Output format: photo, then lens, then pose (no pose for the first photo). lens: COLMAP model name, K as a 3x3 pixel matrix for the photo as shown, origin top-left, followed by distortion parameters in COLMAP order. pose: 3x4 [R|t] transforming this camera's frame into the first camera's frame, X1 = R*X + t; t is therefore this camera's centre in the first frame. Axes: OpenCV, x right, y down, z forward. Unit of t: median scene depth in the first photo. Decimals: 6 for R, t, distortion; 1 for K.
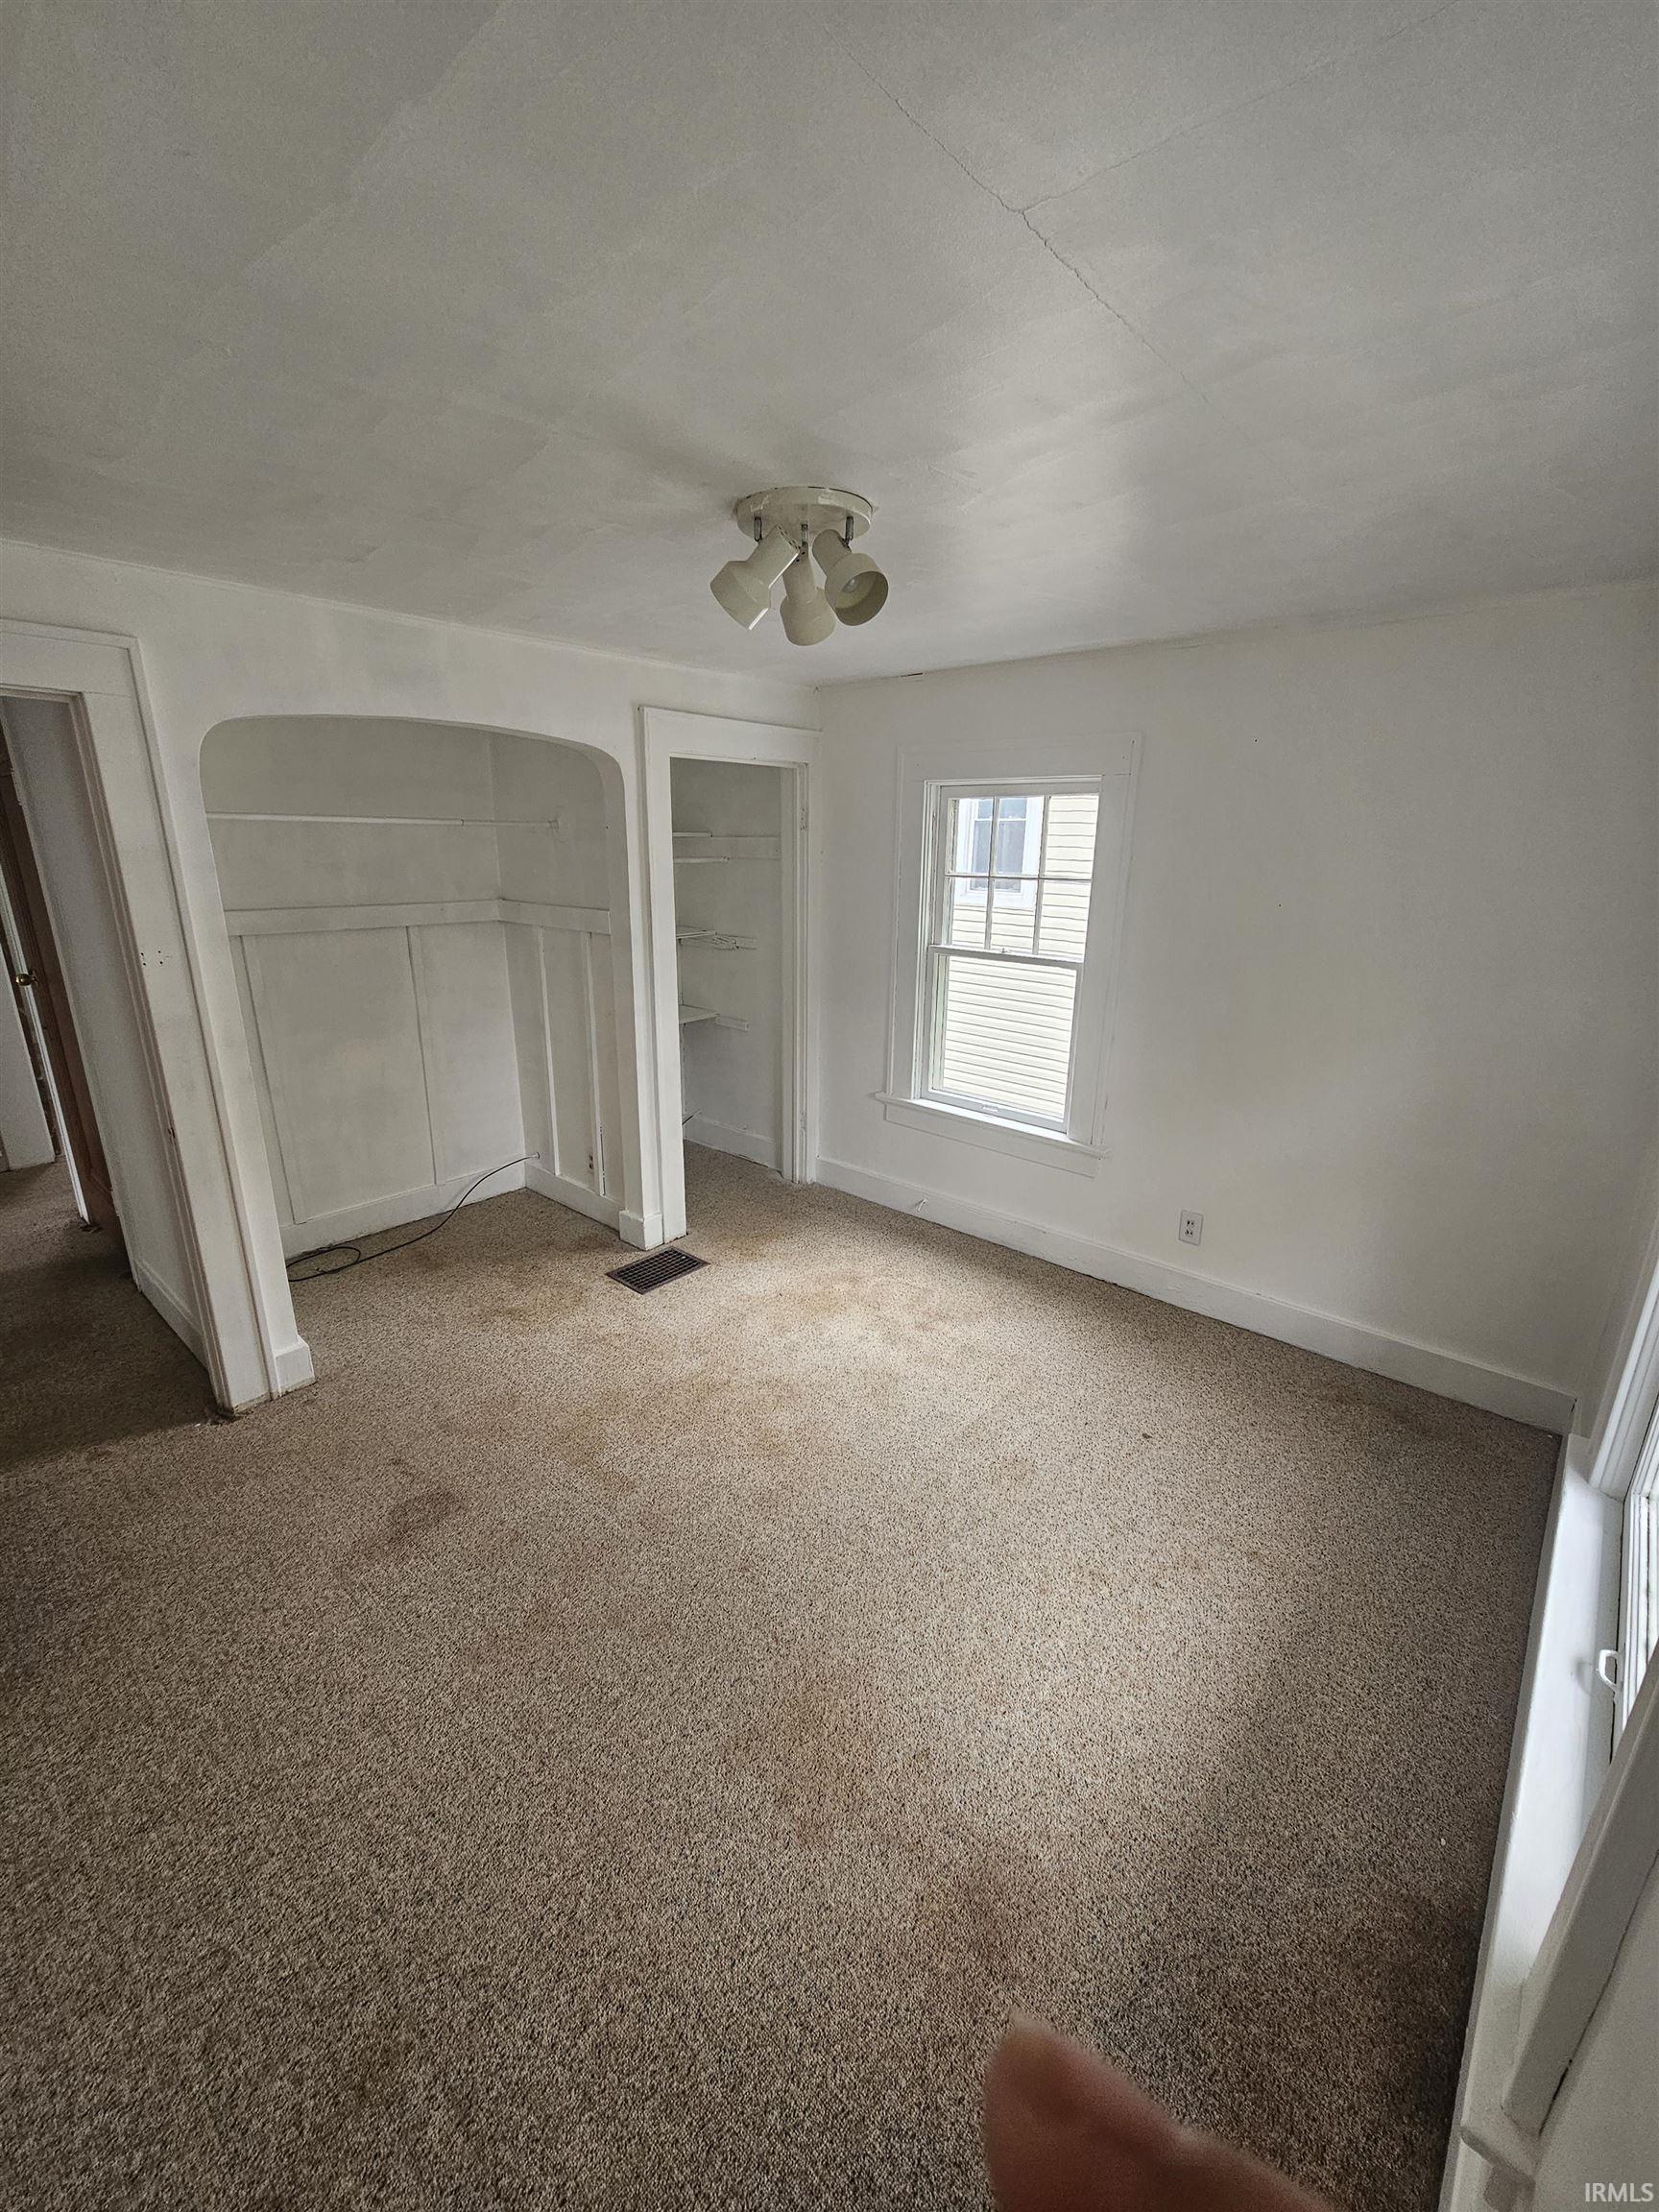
lens RADIAL K [[901.1, 0, 826.9], [0, 901.1, 1114.3], [0, 0, 1]] dist [0.000108, 0.000681]
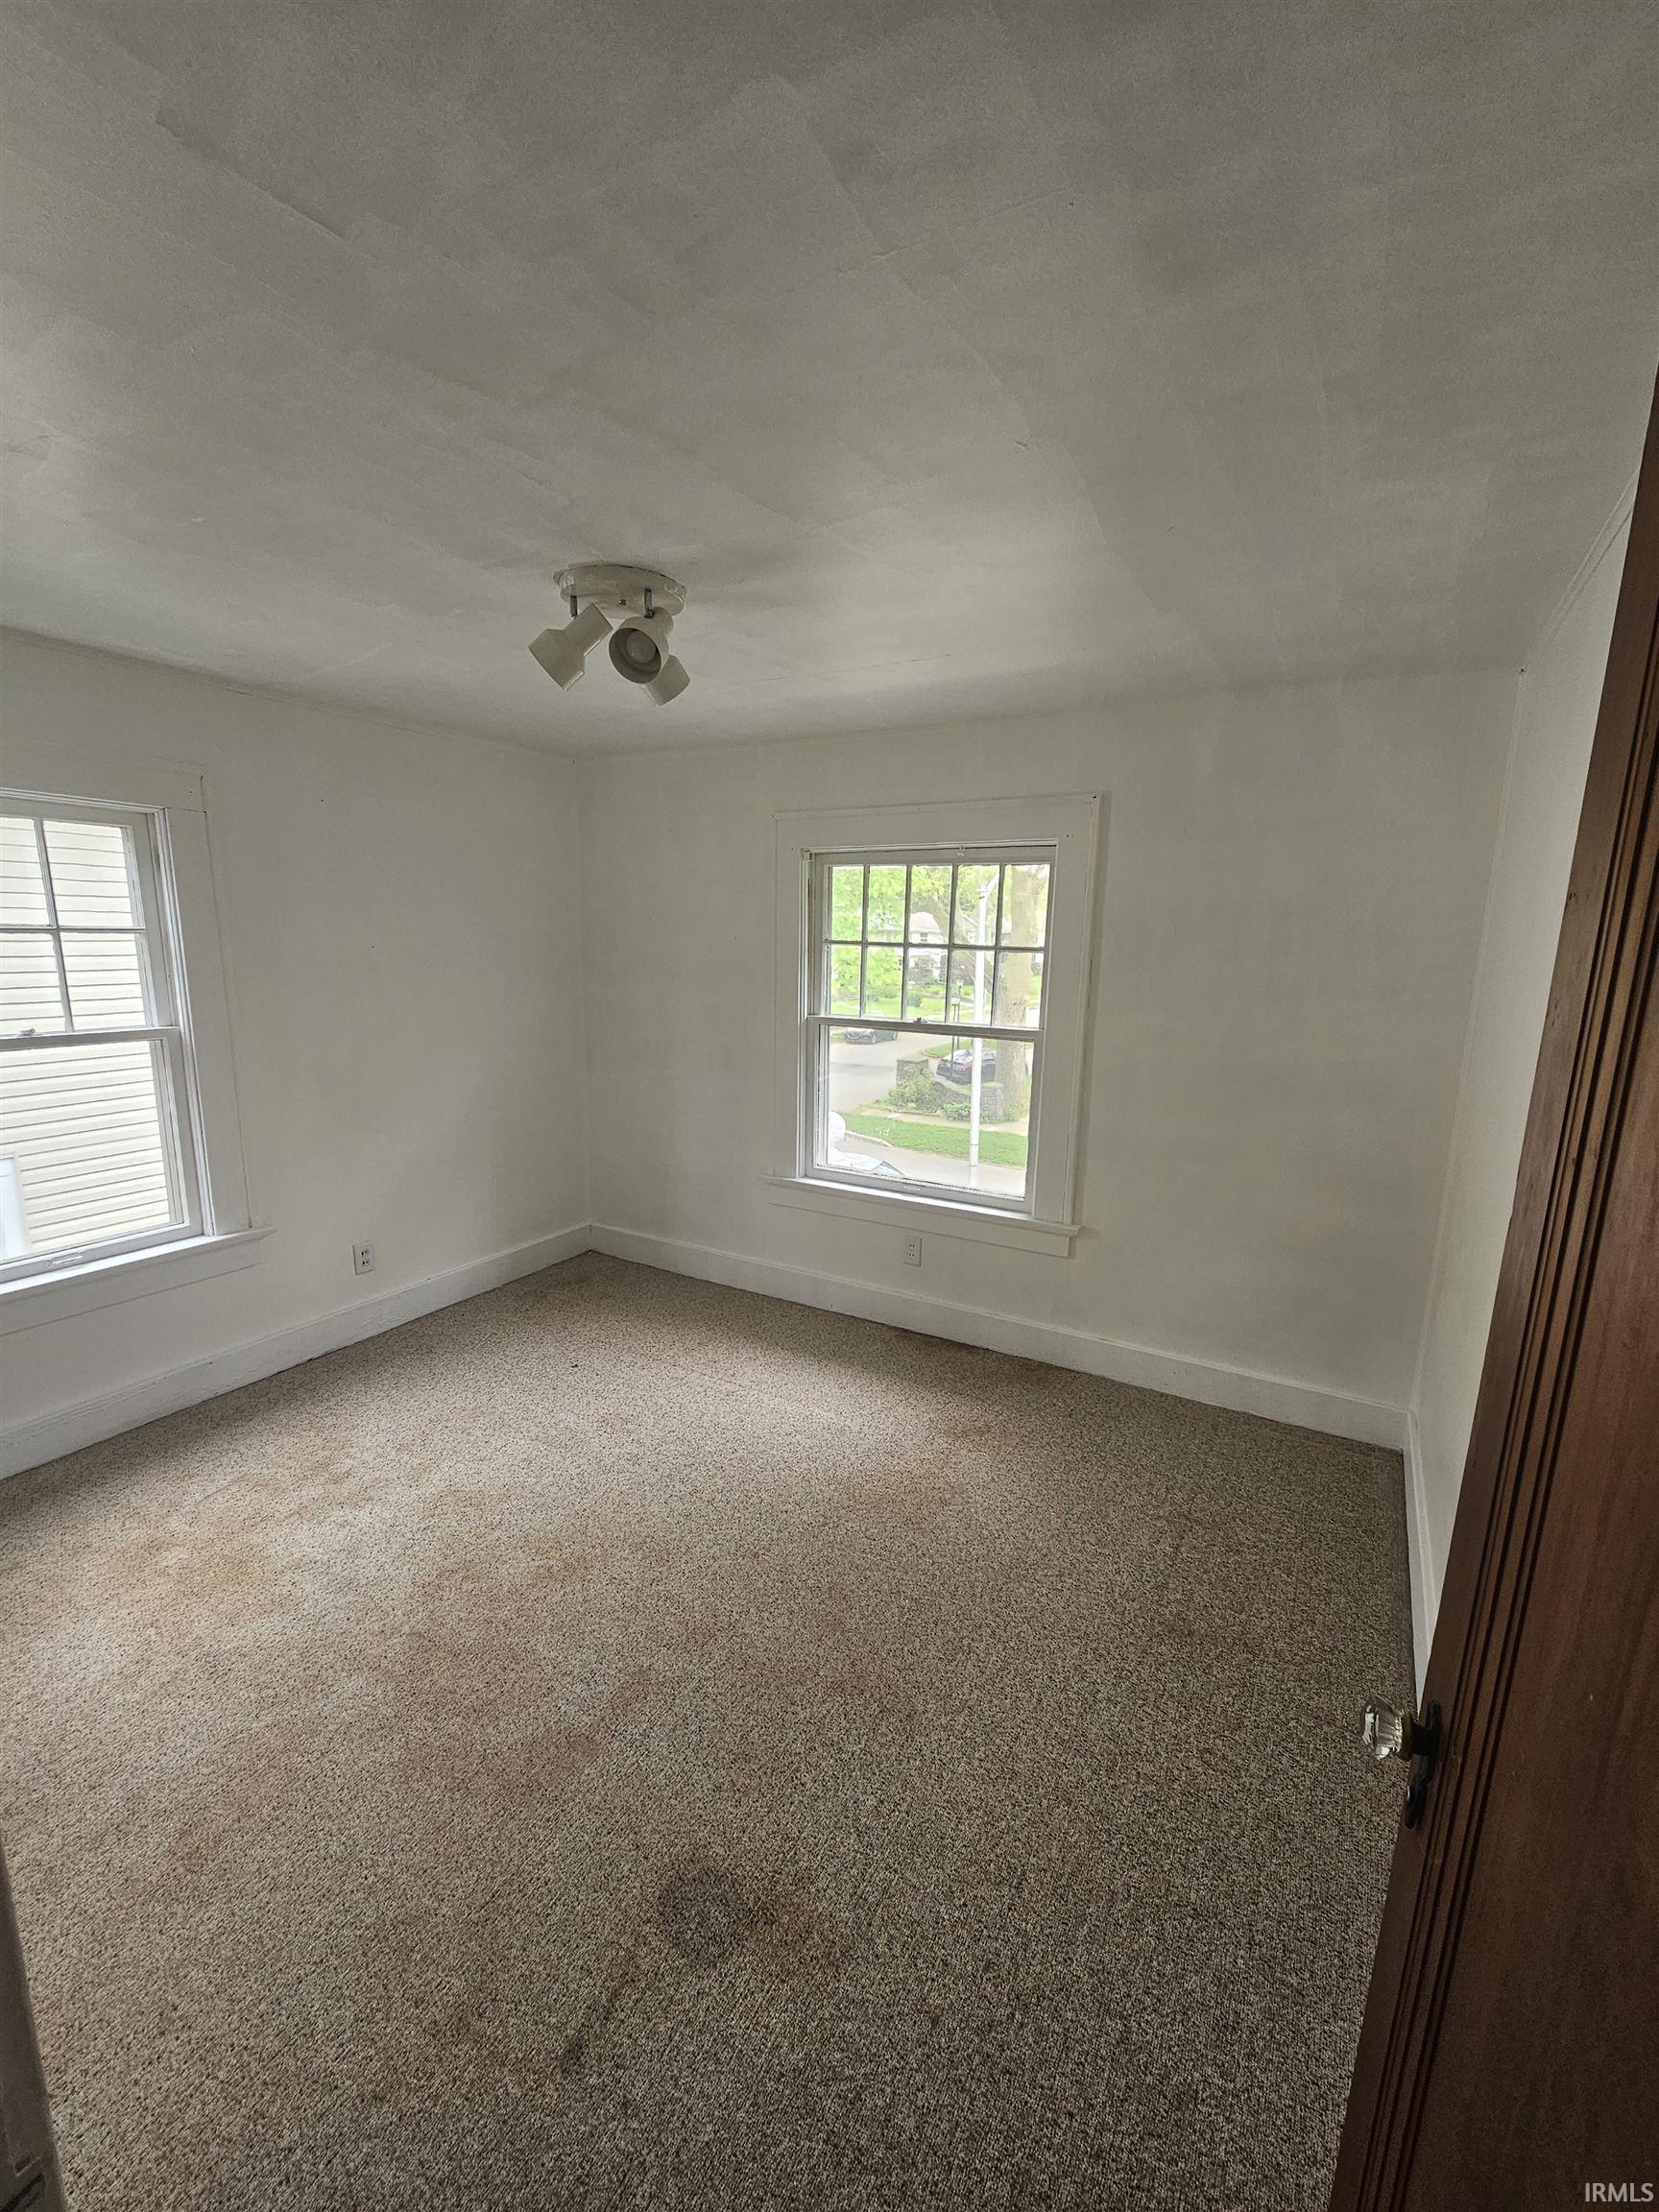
lens RADIAL K [[901.1, 0, 826.9], [0, 901.1, 1114.3], [0, 0, 1]] dist [0.000108, 0.000681]
pose [[-0.189439, -0.208803, 0.959434, -0.792507], [0.268135, 0.928987, 0.255120, -0.179673], [-0.944572, 0.305588, -0.119999, 0.686163]]
